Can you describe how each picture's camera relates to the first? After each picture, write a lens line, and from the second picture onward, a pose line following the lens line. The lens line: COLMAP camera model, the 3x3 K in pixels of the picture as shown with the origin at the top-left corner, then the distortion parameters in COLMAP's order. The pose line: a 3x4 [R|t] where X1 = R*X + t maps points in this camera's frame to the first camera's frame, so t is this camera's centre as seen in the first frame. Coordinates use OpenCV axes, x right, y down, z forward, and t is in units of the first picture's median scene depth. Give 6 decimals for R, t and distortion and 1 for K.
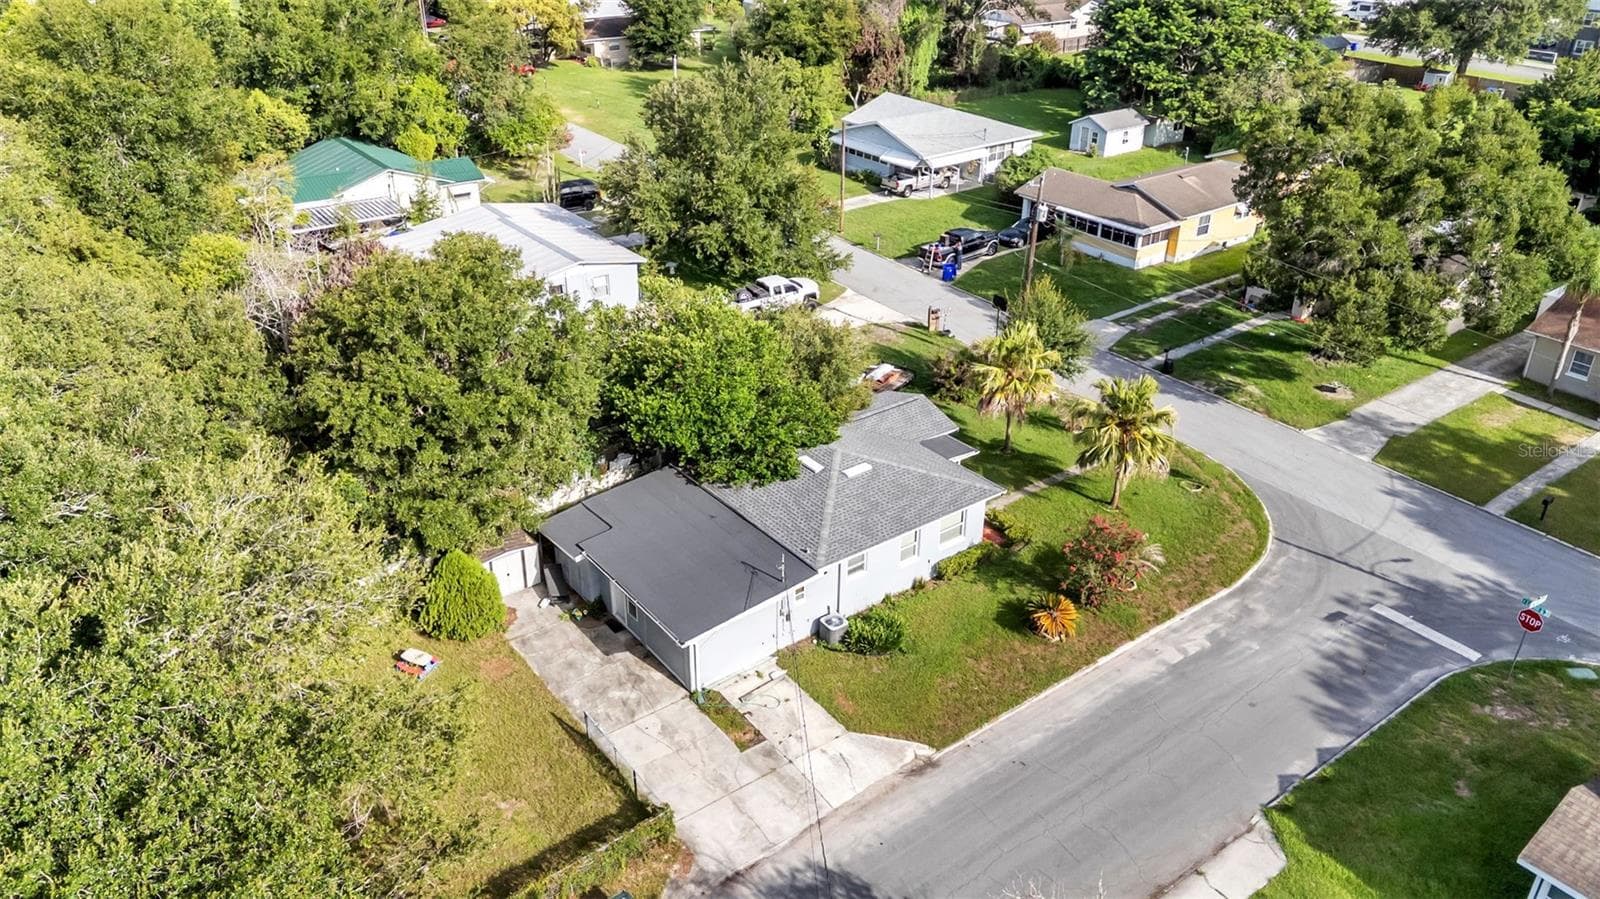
lens RADIAL K [[1172.3, 0, 804.1], [0, 1172.3, 456.6], [0, 0, 1]] dist [0.068280, -0.053058]
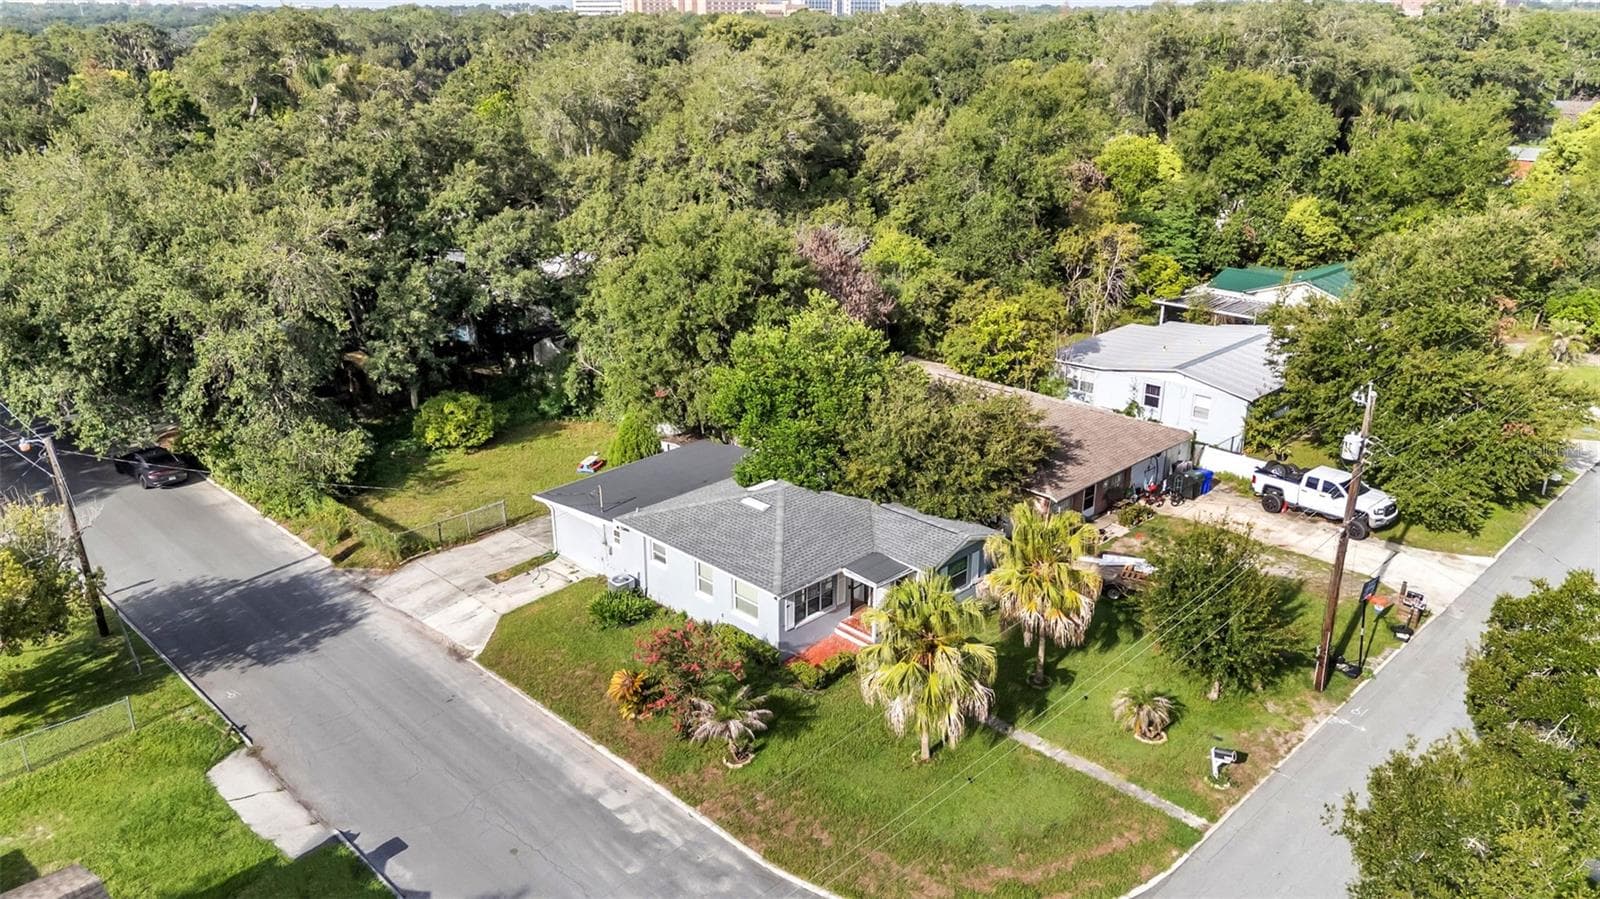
lens RADIAL K [[1172.3, 0, 803.9], [0, 1172.3, 447.0], [0, 0, 1]] dist [0.068280, -0.053058]
pose [[0.127477, 0.326871, -0.936432, 0.642395], [-0.466337, 0.853021, 0.234273, -0.187263], [0.875374, 0.406829, 0.261173, 0.504331]]
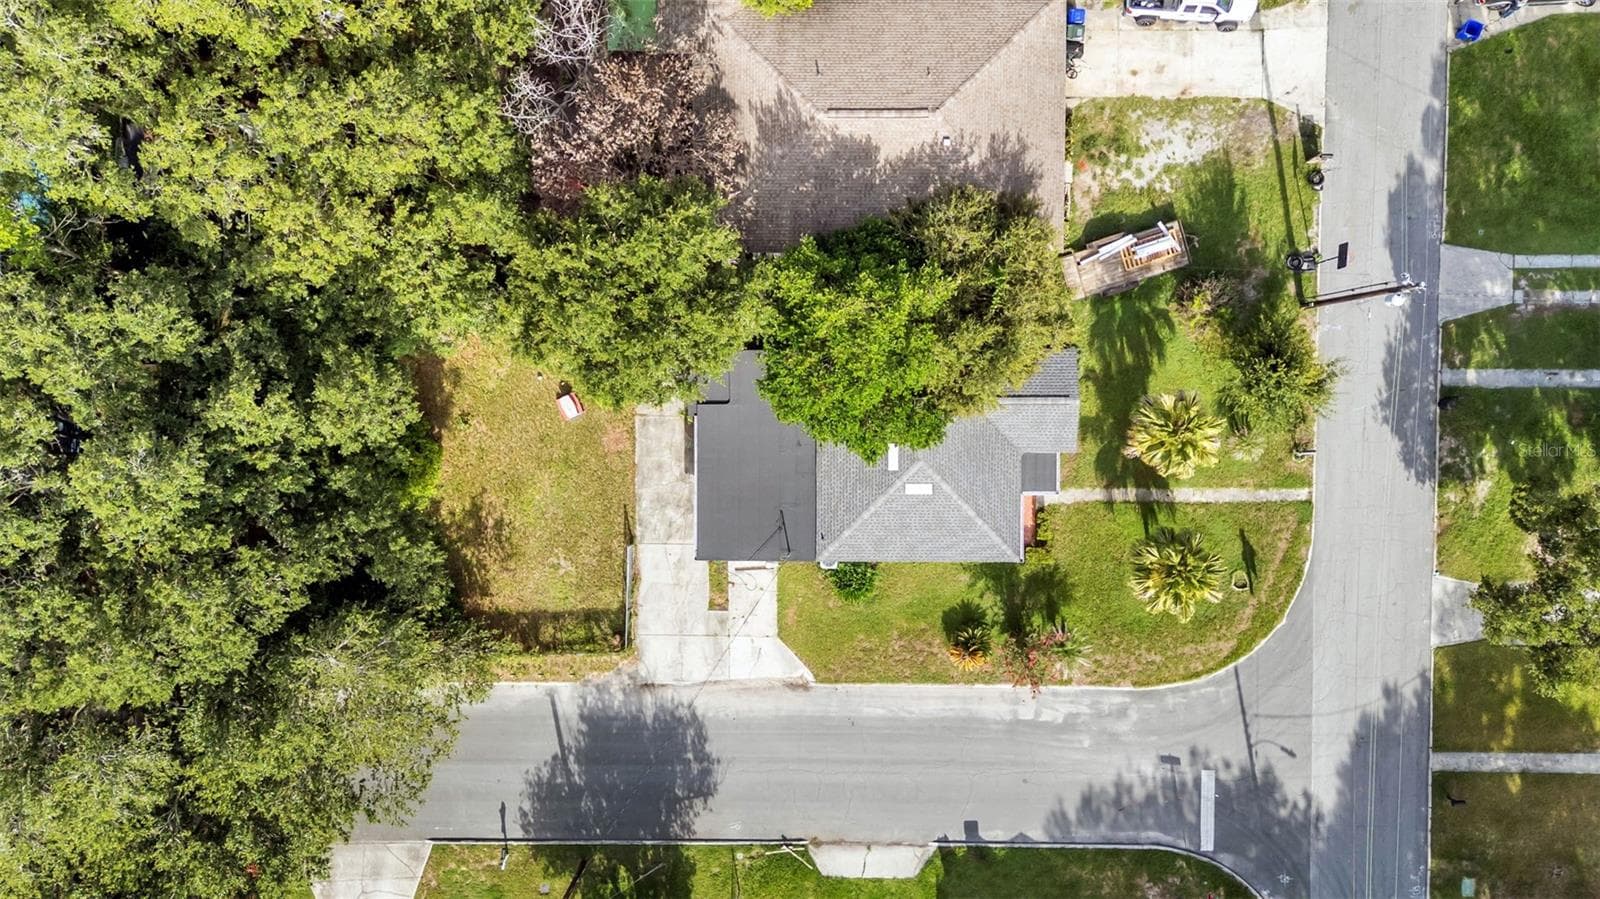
lens RADIAL K [[1172.3, 0, 804.0], [0, 1172.3, 448.7], [0, 0, 1]] dist [0.068280, -0.053058]
pose [[0.789942, 0.613179, -0.001627, -0.044801], [-0.275816, 0.357694, 0.892177, -0.672071], [0.547647, -0.704320, 0.451682, 0.293872]]
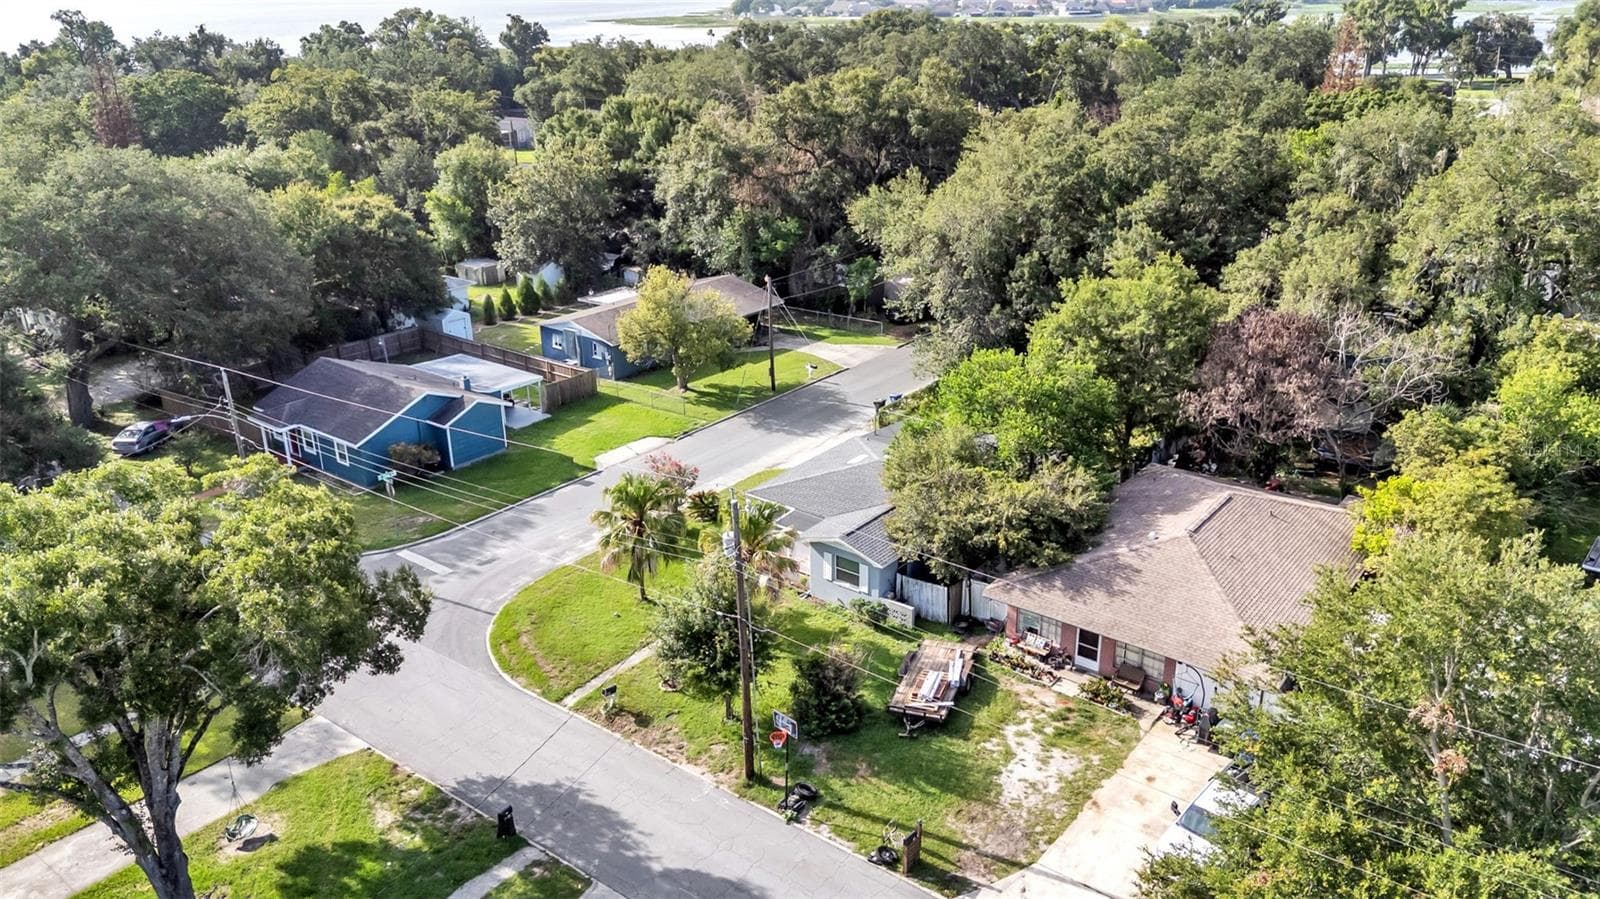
lens RADIAL K [[1172.3, 0, 804.9], [0, 1172.3, 448.2], [0, 0, 1]] dist [0.068280, -0.053058]
pose [[-0.967948, 0.088952, -0.234870, 0.266531], [-0.121440, 0.652816, 0.747719, -0.626720], [0.219838, 0.752276, -0.621090, 1.177682]]
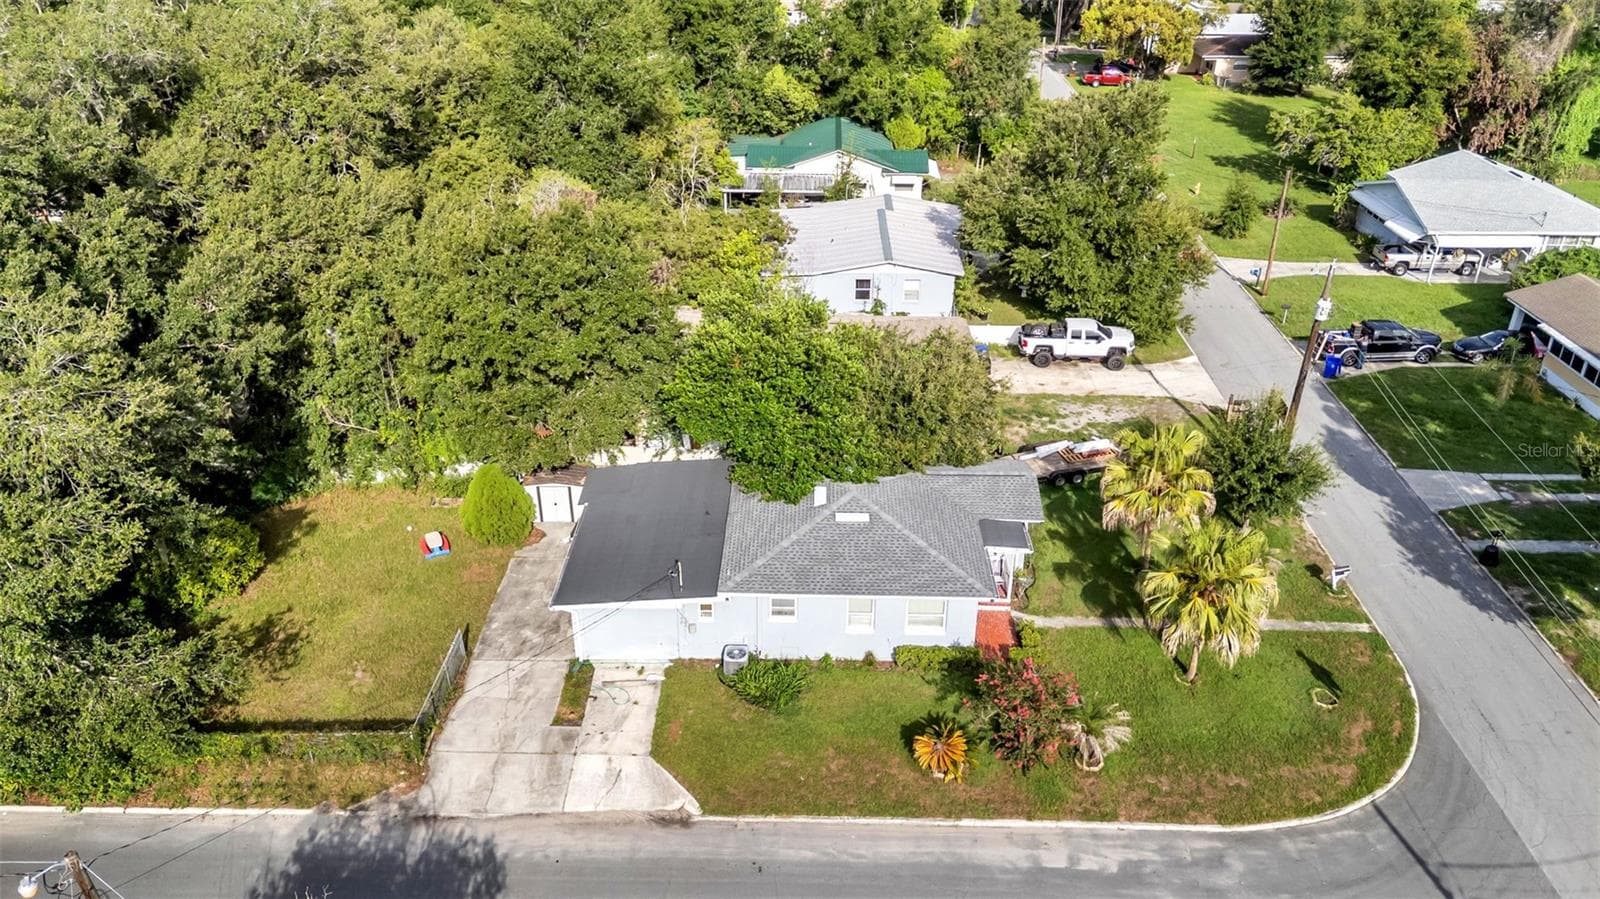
lens RADIAL K [[1172.3, 0, 803.1], [0, 1172.3, 451.2], [0, 0, 1]] dist [0.068280, -0.053058]
pose [[0.782040, 0.288575, -0.552393, 0.340318], [-0.293884, 0.952364, 0.081463, -0.067997], [0.549587, 0.098632, 0.829594, 0.137859]]
